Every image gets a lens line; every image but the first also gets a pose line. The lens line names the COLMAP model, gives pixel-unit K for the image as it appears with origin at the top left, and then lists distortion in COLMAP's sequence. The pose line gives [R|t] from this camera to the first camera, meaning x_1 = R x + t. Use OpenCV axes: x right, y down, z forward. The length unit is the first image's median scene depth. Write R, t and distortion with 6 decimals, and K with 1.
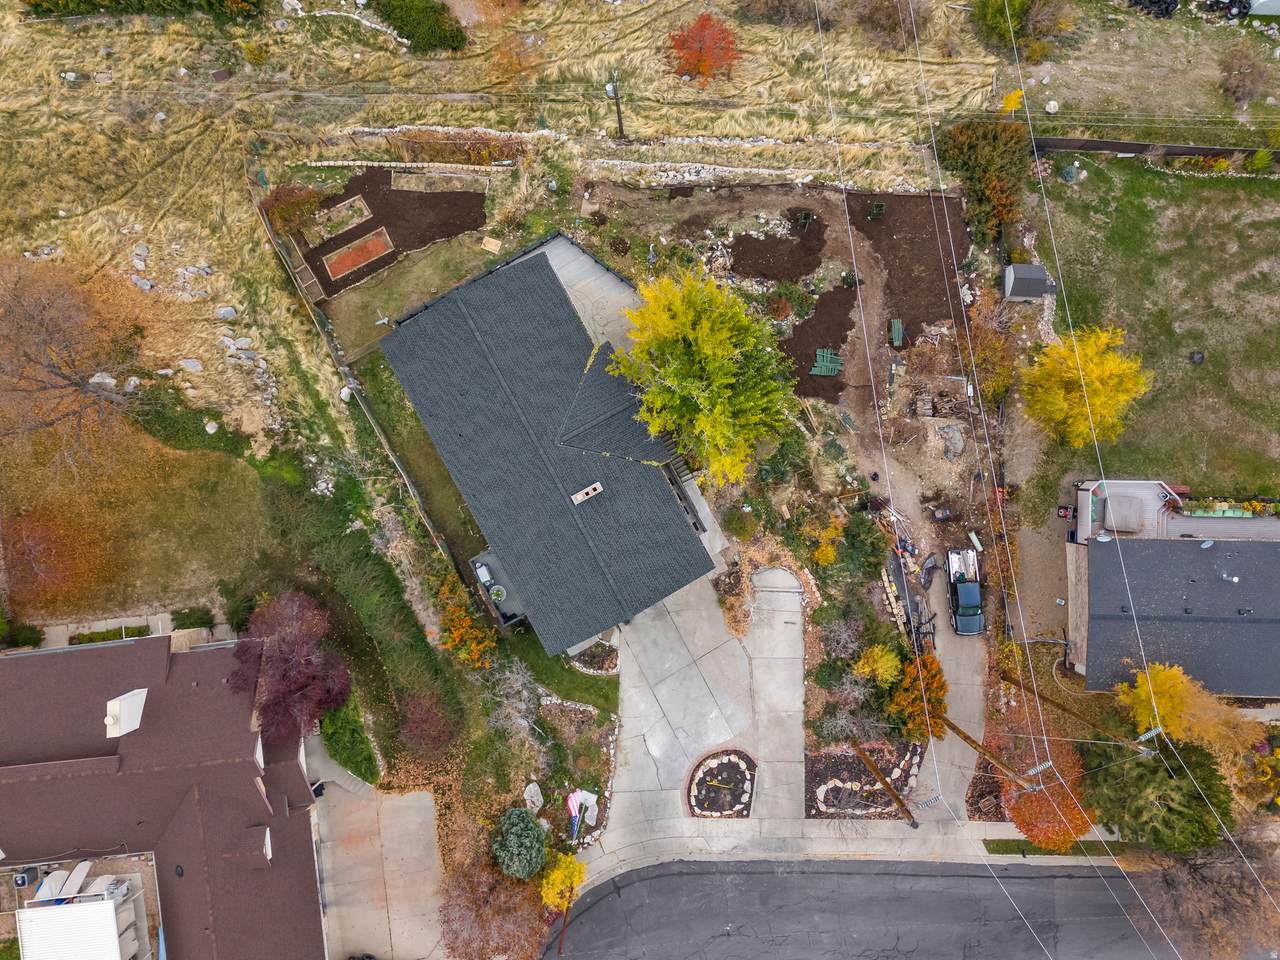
lens RADIAL K [[933.7, 0, 645.2], [0, 933.7, 480.8], [0, 0, 1]] dist [0.086322, -0.085643]
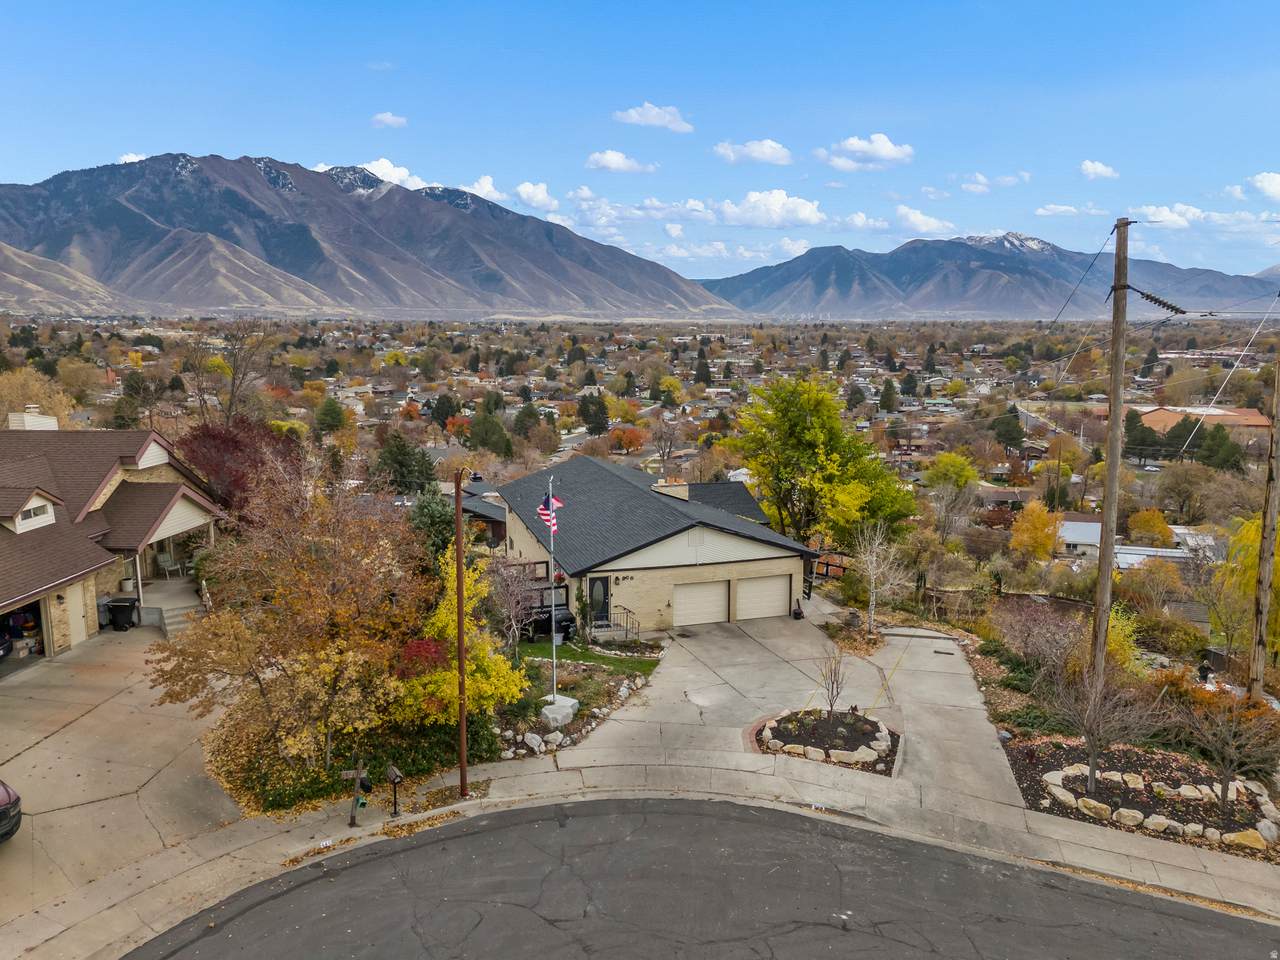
lens RADIAL K [[933.7, 0, 645.2], [0, 933.7, 480.8], [0, 0, 1]] dist [0.086322, -0.085643]
pose [[0.978983, 0.046341, -0.198608, 0.078439], [-0.202875, 0.121757, -0.971605, 0.798196], [-0.020843, 0.991478, 0.128600, 0.804639]]
